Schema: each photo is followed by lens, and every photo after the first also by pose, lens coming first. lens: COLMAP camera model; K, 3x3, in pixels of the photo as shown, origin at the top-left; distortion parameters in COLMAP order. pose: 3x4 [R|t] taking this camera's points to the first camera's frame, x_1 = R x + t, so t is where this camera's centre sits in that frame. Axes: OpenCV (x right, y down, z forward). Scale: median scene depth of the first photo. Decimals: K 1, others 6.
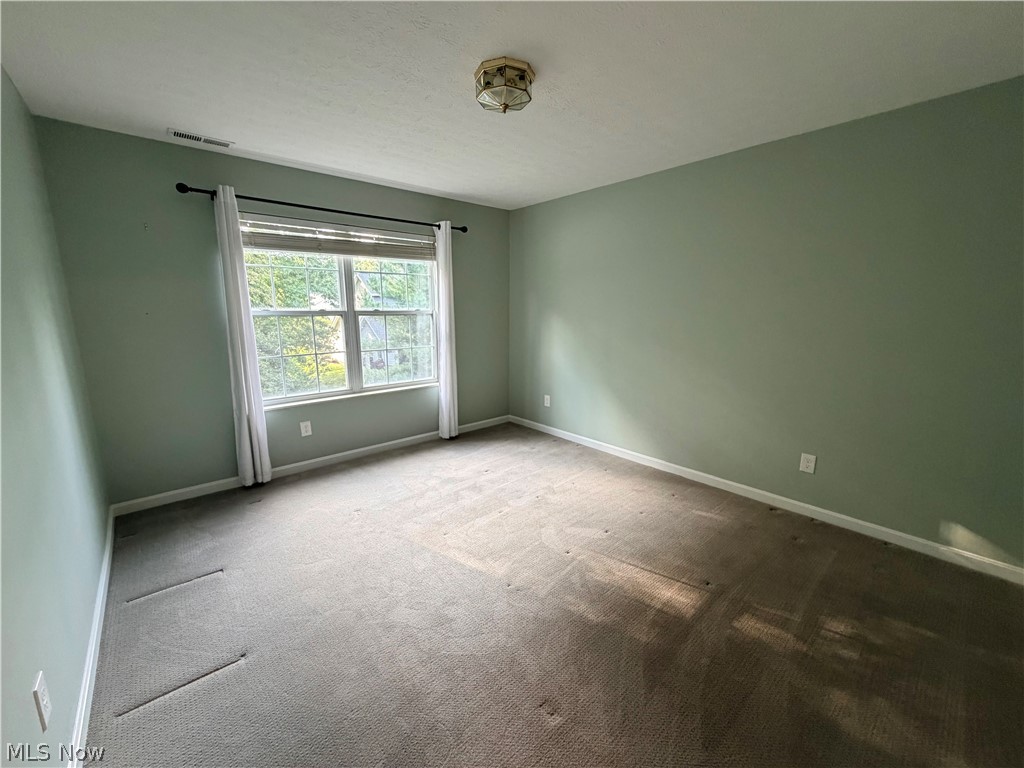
lens RADIAL K [[410.2, 0, 509.2], [0, 410.2, 384.9], [0, 0, 1]] dist [-0.001674, 0.000162]
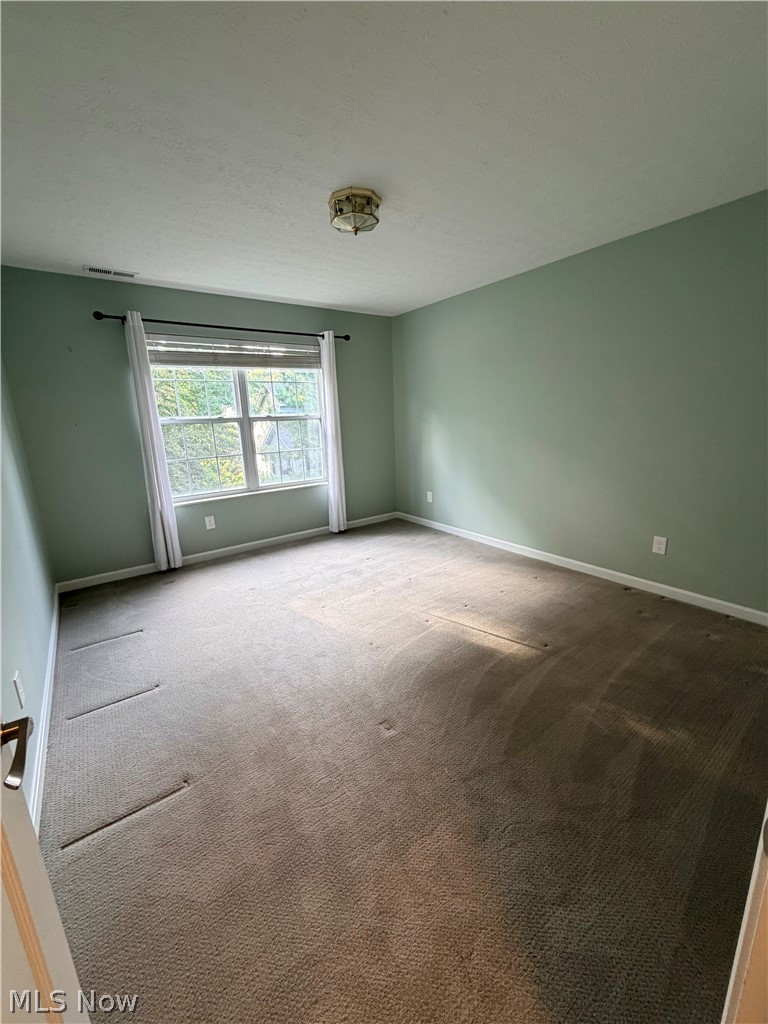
lens RADIAL K [[410.2, 0, 382.6], [0, 410.2, 508.8], [0, 0, 1]] dist [-0.001674, 0.000162]
pose [[0.995836, -0.015830, -0.089781, 0.094253], [0.019533, 0.998988, 0.040524, 0.034418], [0.089048, -0.042109, 0.995137, -0.101601]]
